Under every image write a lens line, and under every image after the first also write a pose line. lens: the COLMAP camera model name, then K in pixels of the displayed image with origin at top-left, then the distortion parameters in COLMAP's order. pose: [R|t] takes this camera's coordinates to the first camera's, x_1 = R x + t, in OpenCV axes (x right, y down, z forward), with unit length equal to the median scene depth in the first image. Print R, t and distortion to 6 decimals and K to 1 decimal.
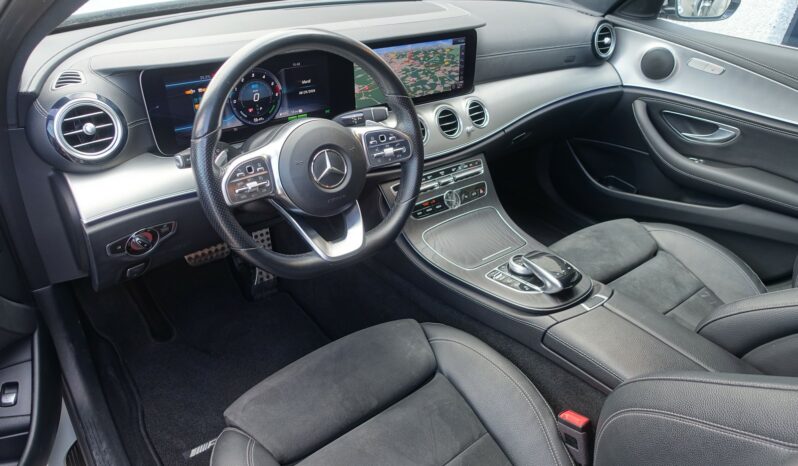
lens RADIAL K [[546.0, 0, 399.0], [0, 546.0, 233.0], [0, 0, 1]] dist [-0.007114, 0.000654]
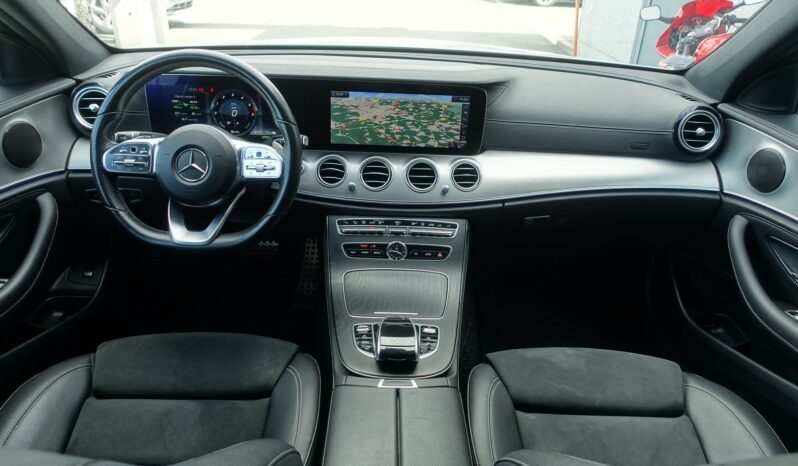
lens RADIAL K [[546.0, 0, 399.0], [0, 546.0, 233.0], [0, 0, 1]] dist [-0.007114, 0.000654]
pose [[0.797593, 0.240169, -0.553322, 0.636310], [-0.321918, 0.945240, -0.053752, -0.041774], [0.510112, 0.220996, 0.831231, 0.198782]]
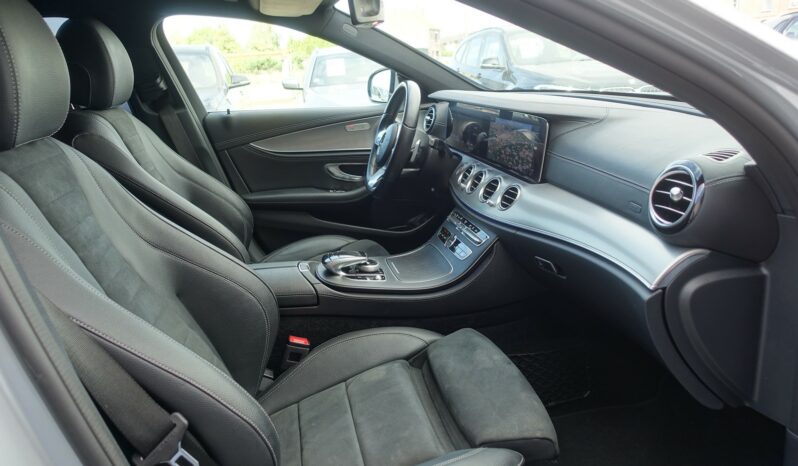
lens RADIAL K [[546.0, 0, 399.0], [0, 546.0, 233.0], [0, 0, 1]] dist [-0.007114, 0.000654]
pose [[-0.427717, 0.218081, -0.877211, 1.192539], [-0.487781, 0.761344, 0.427112, -0.532140], [0.761004, 0.610570, -0.219264, 1.186658]]
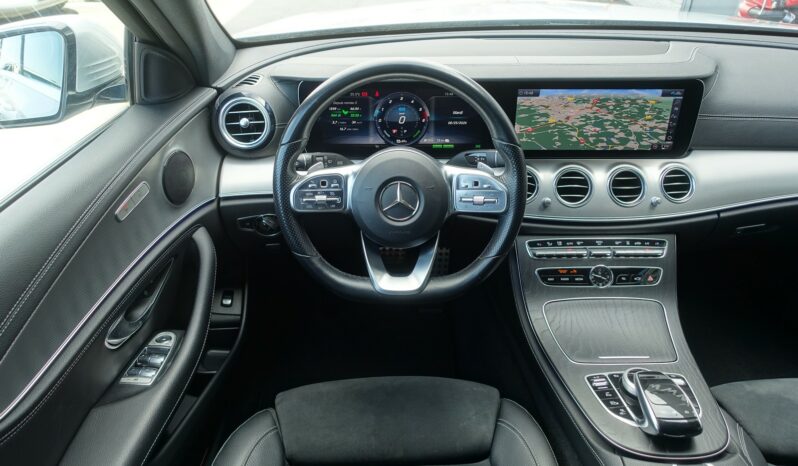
lens RADIAL K [[546.0, 0, 399.0], [0, 546.0, 233.0], [0, 0, 1]] dist [-0.007114, 0.000654]
pose [[0.798092, 0.265445, -0.540915, 0.288735], [-0.287097, 0.956800, 0.045937, -0.075449], [0.529741, 0.118633, 0.839822, 0.132133]]
